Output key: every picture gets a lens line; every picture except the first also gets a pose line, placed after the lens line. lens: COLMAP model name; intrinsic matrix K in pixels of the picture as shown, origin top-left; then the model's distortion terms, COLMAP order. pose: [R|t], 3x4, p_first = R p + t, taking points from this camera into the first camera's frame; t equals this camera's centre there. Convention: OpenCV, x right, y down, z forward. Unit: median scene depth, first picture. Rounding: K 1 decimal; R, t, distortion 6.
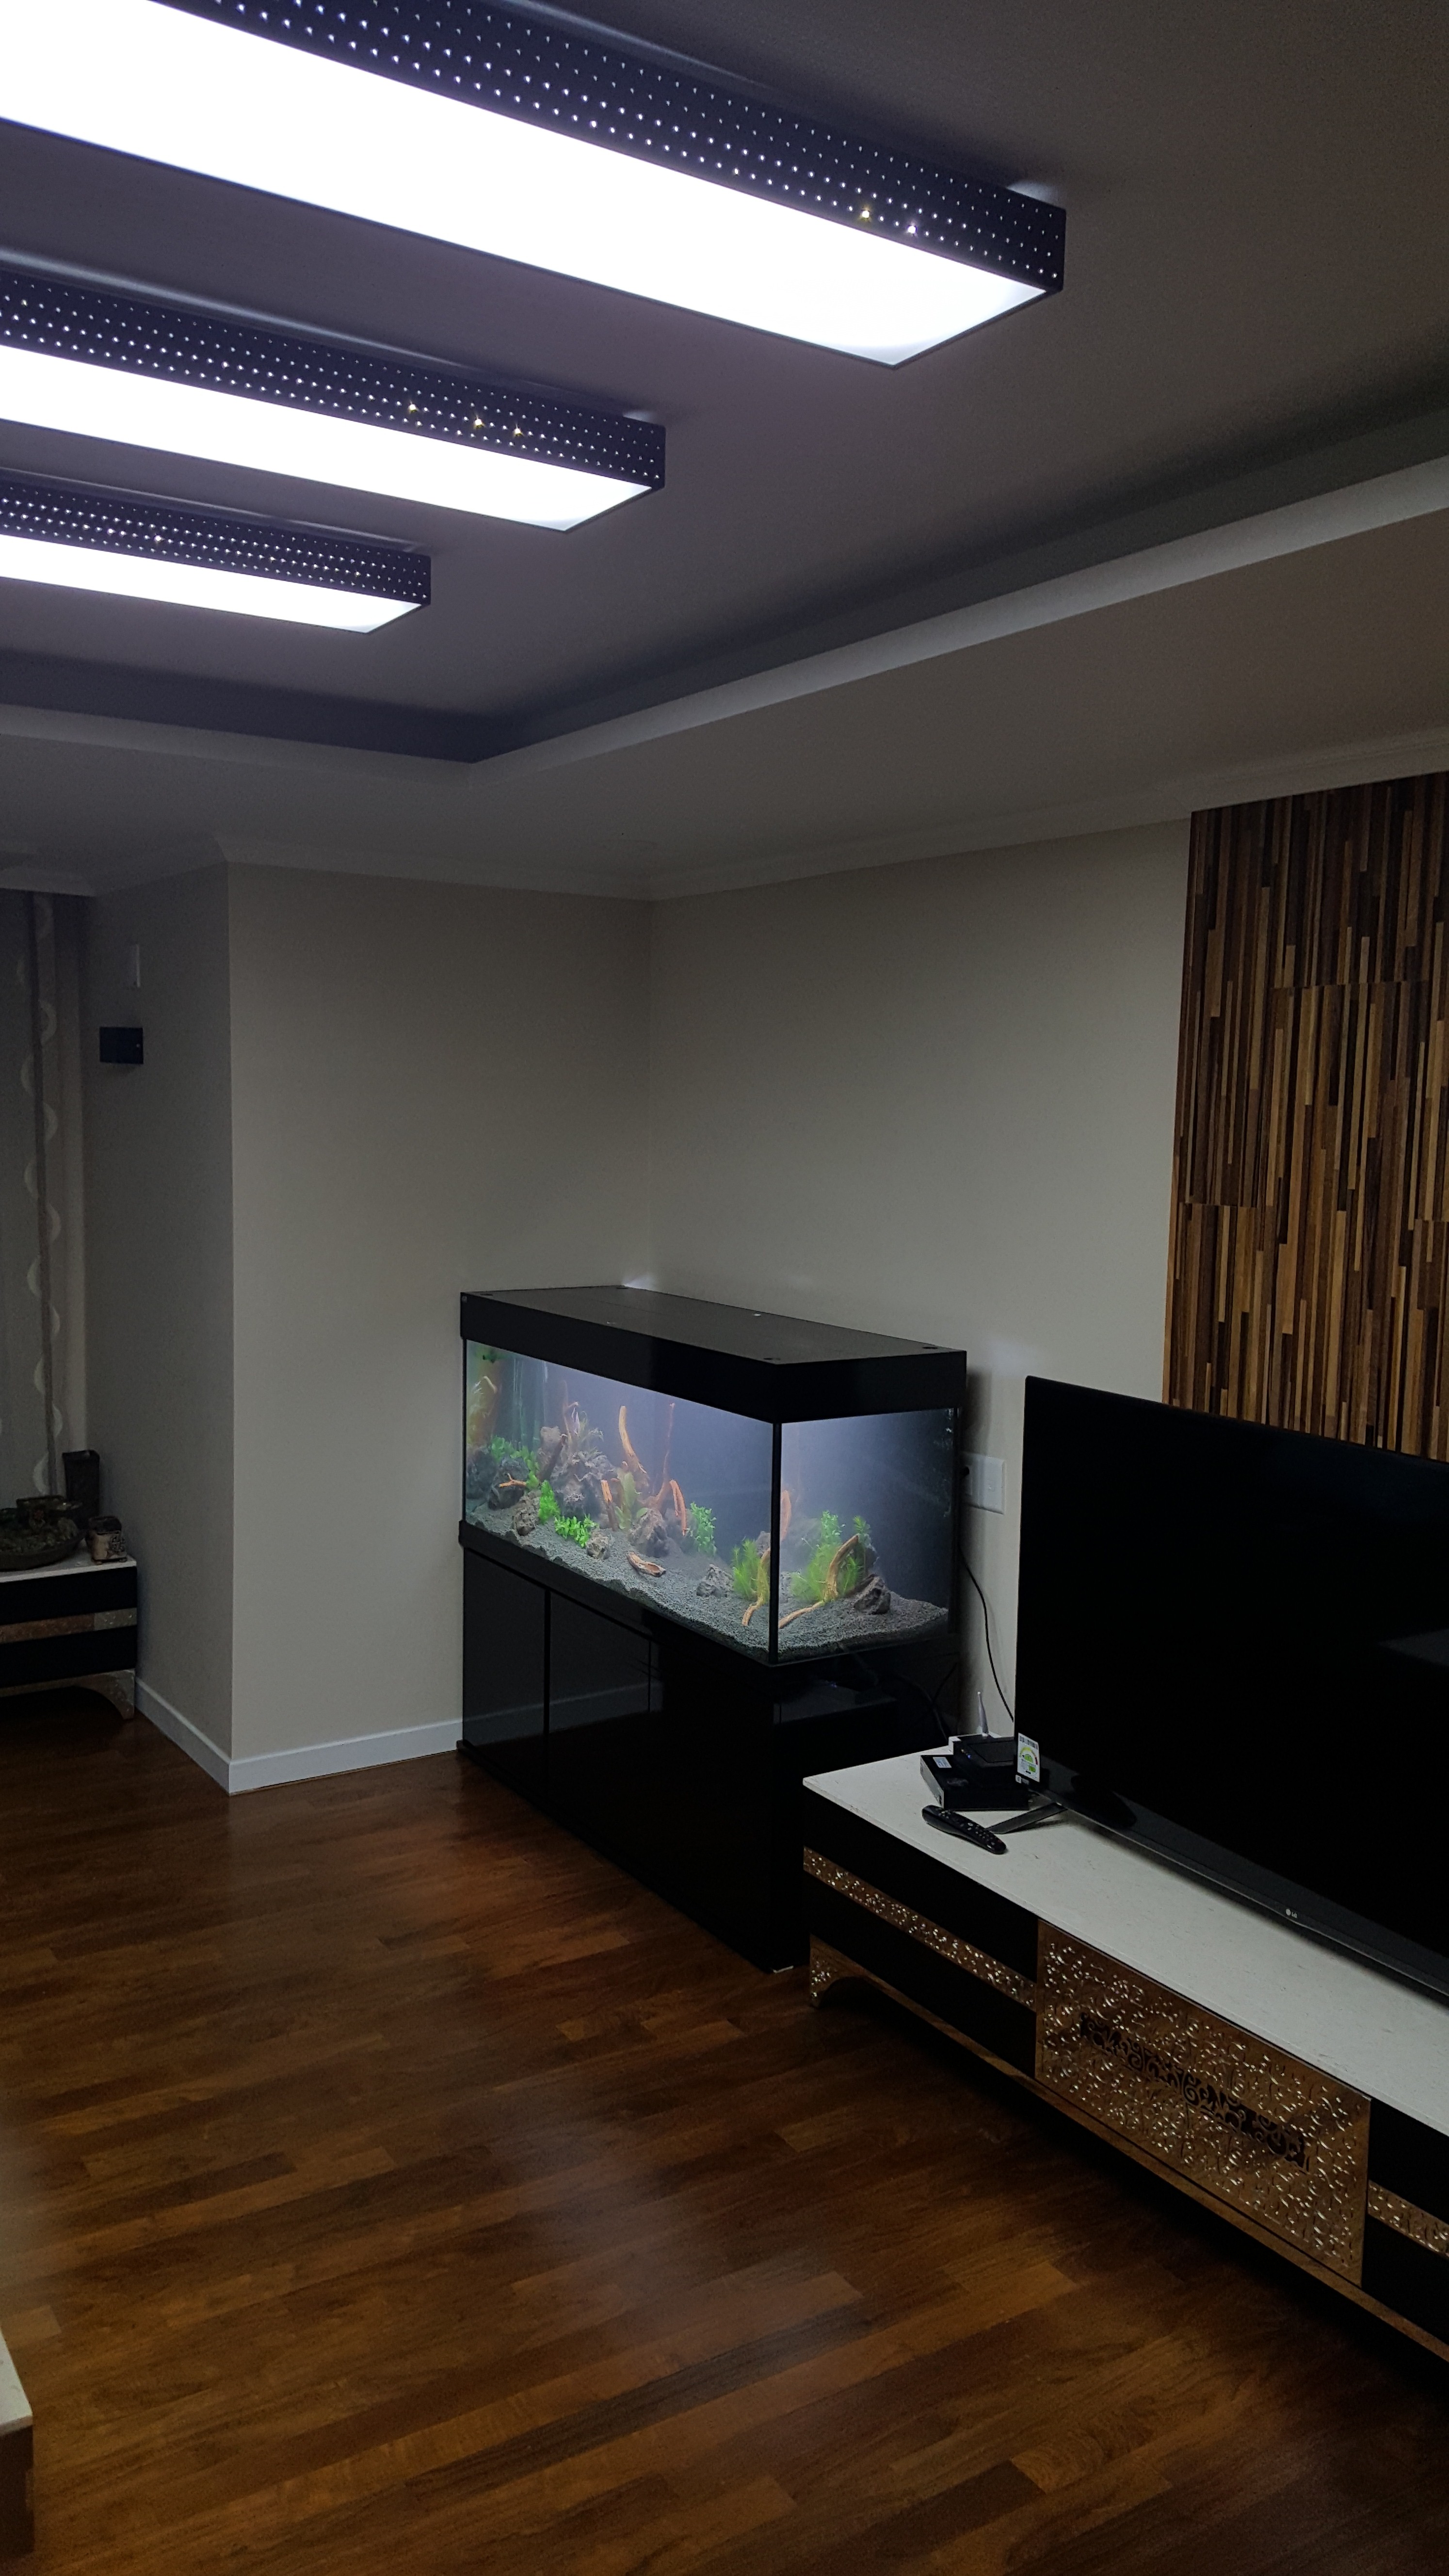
lens RADIAL K [[1796.0, 0, 724.5], [0, 1796.0, 1288.0], [0, 0, 1]] dist [0.042272, 0.000325]
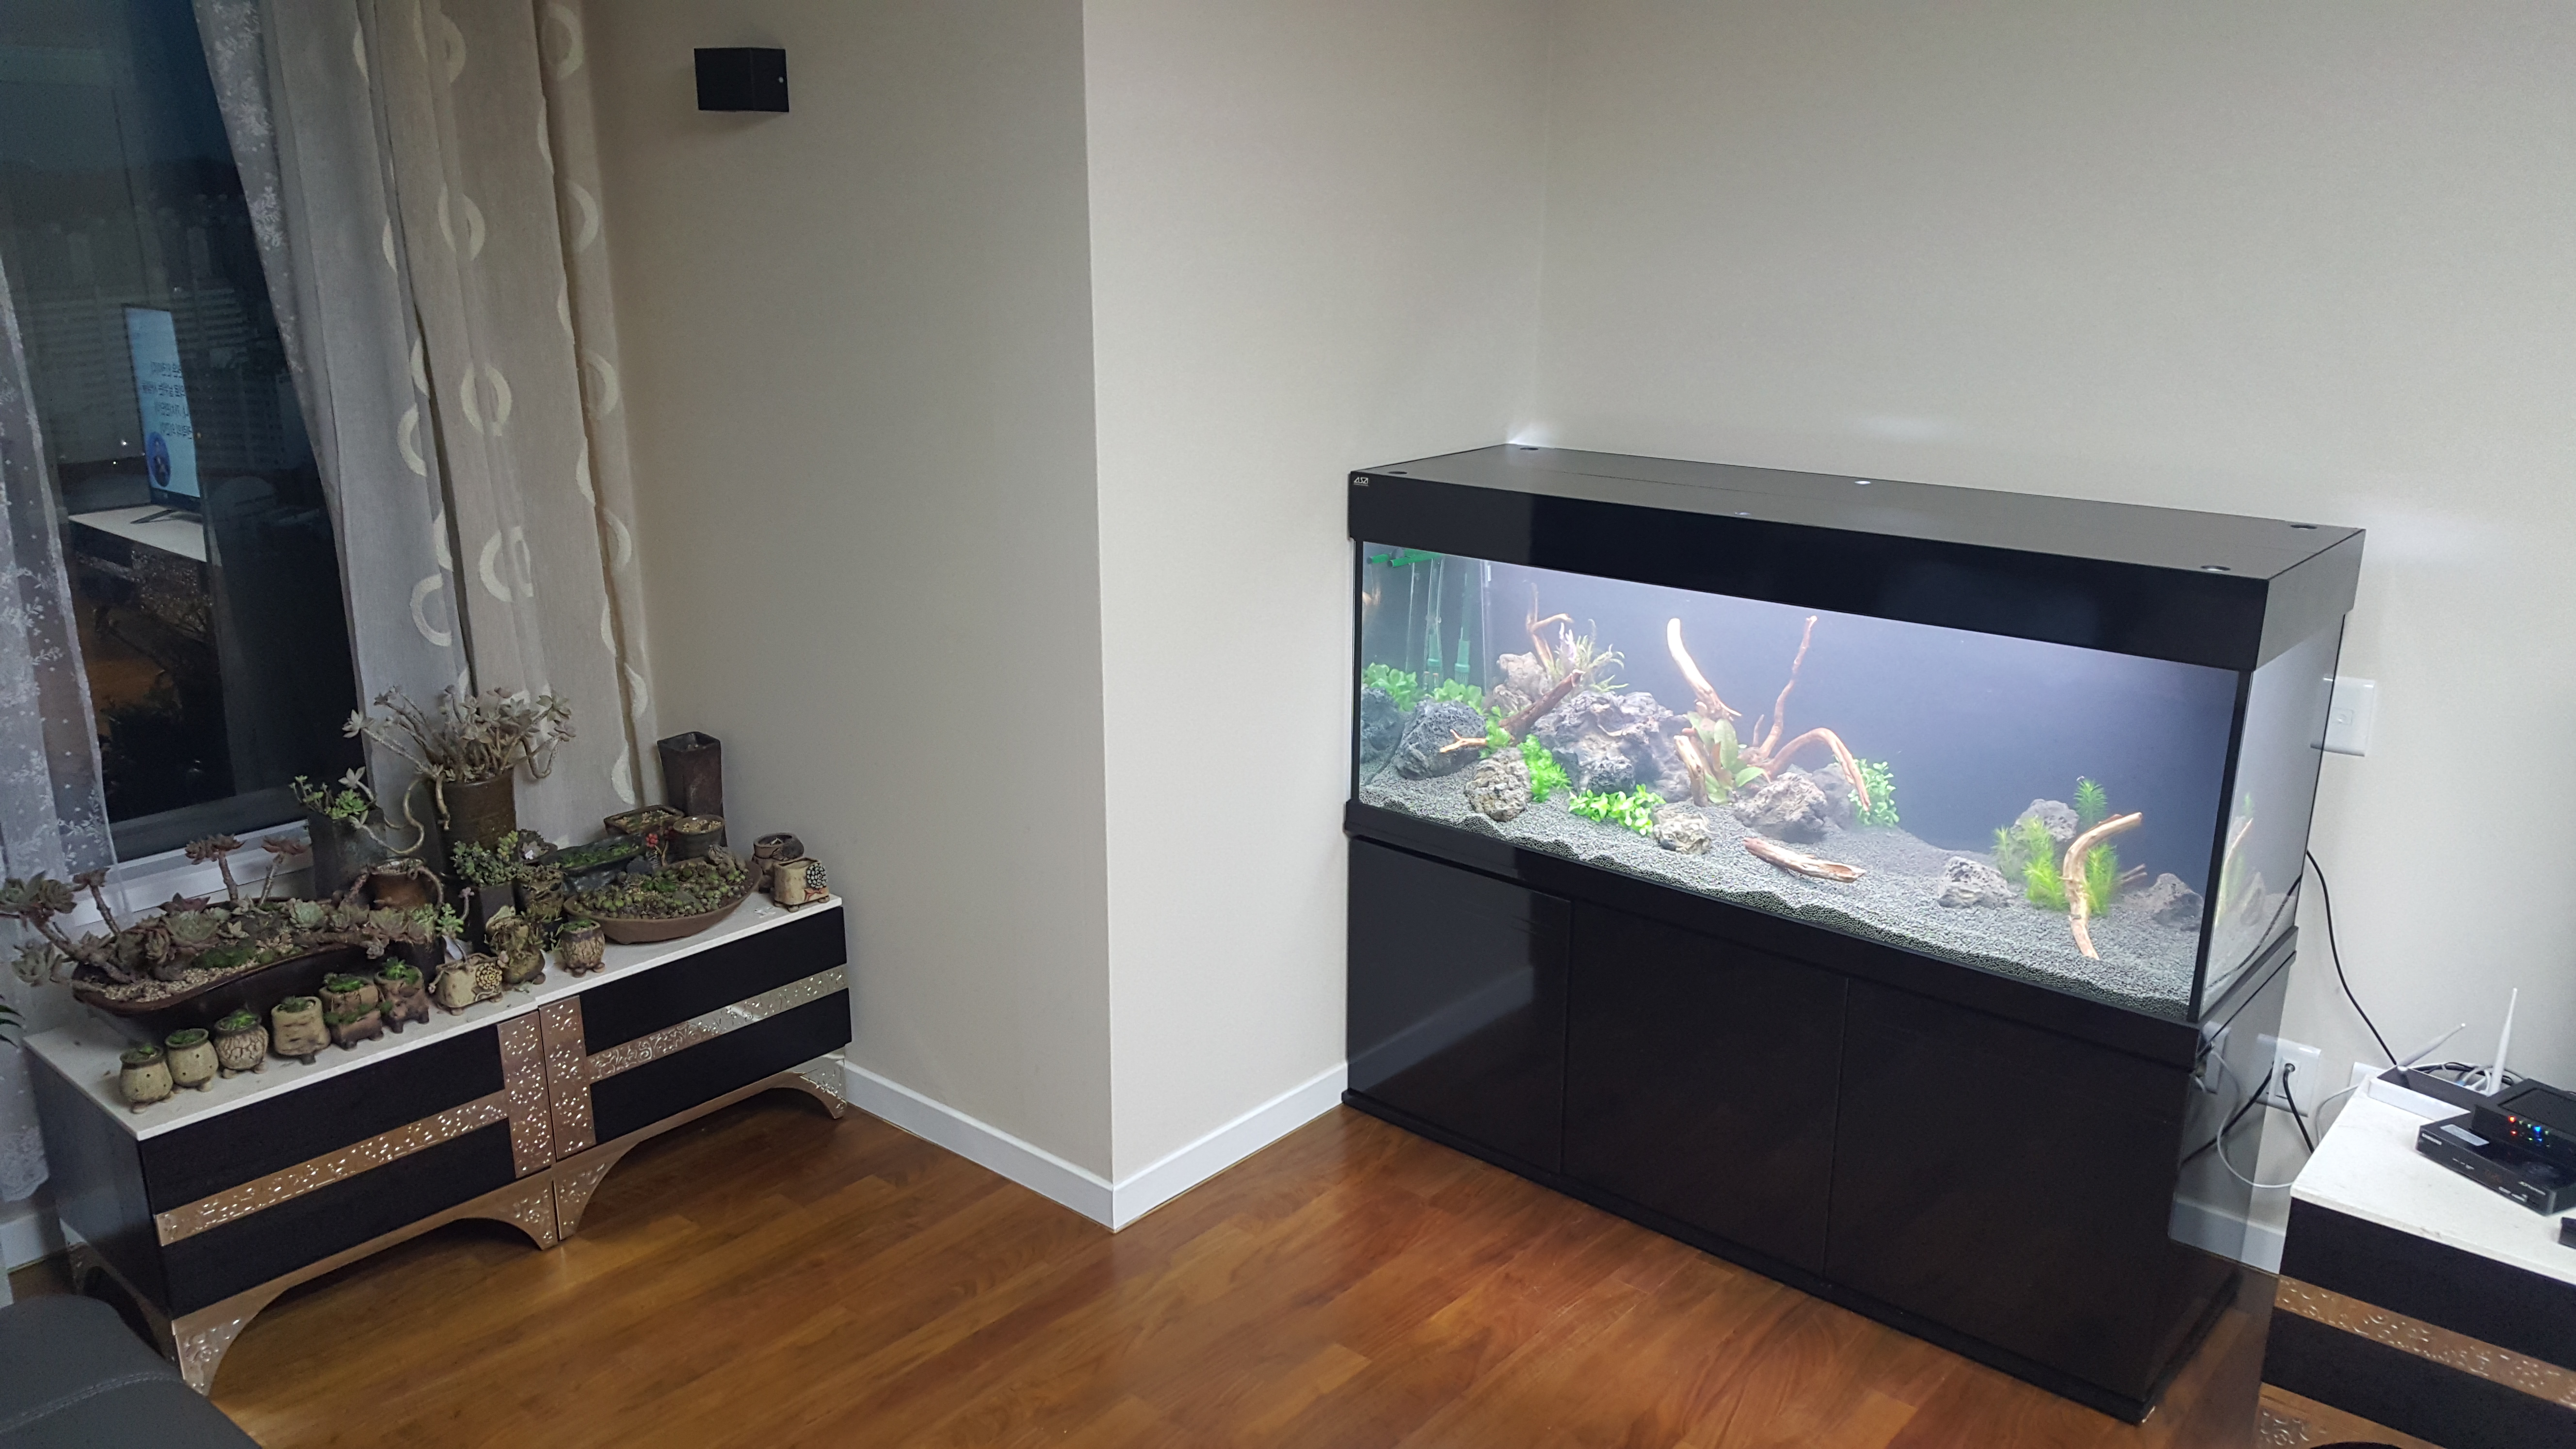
lens RADIAL K [[1796.0, 0, 1288.0], [0, 1796.0, 724.5], [0, 0, 1]] dist [0.042272, 0.000325]
pose [[0.962032, -0.090075, 0.257644, -0.348955], [0.043304, 0.982389, 0.181758, -0.025858], [-0.269479, -0.163700, 0.948991, 0.354528]]
